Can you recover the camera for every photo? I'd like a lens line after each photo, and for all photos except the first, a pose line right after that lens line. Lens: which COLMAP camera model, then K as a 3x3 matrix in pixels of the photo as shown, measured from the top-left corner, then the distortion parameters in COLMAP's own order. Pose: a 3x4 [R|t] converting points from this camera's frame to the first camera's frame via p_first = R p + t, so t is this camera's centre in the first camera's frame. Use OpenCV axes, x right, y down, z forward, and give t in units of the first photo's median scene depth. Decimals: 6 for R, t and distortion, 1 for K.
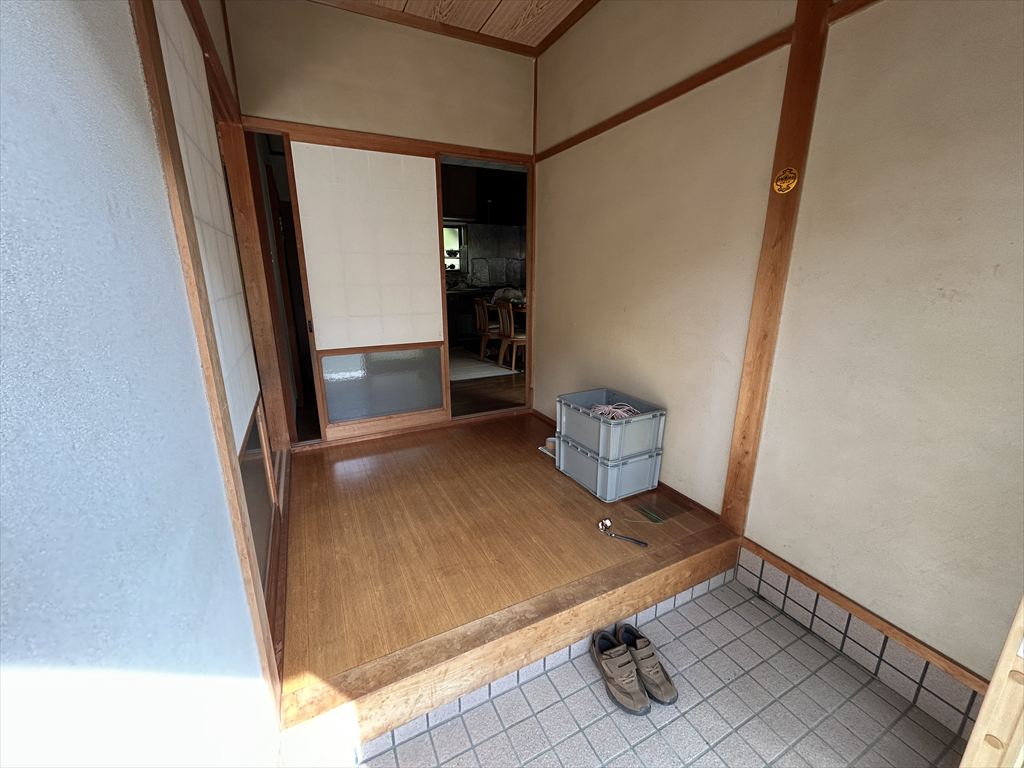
lens RADIAL K [[412.2, 0, 511.6], [0, 412.2, 383.9], [0, 0, 1]] dist [0.002144, 0.000379]
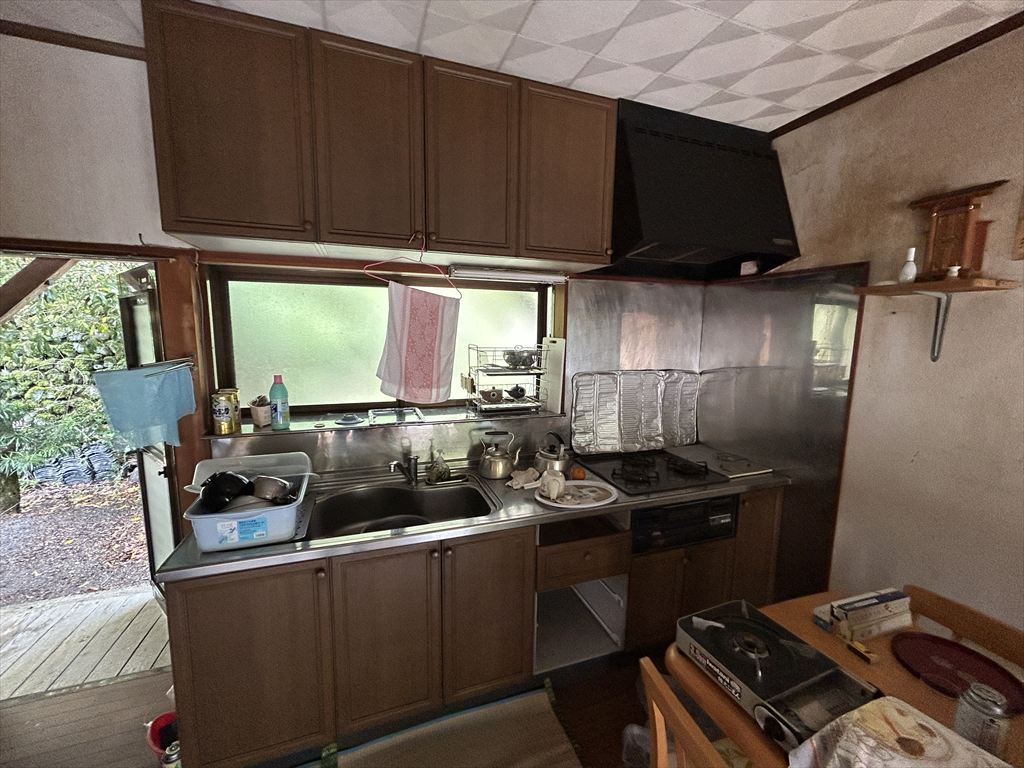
lens RADIAL K [[412.2, 0, 511.0], [0, 412.2, 385.4], [0, 0, 1]] dist [0.002144, 0.000379]
pose [[0.992250, 0.023997, -0.121921, -0.105338], [-0.039843, 0.990811, -0.129252, -0.243990], [0.117699, 0.133108, 0.984088, 0.640563]]
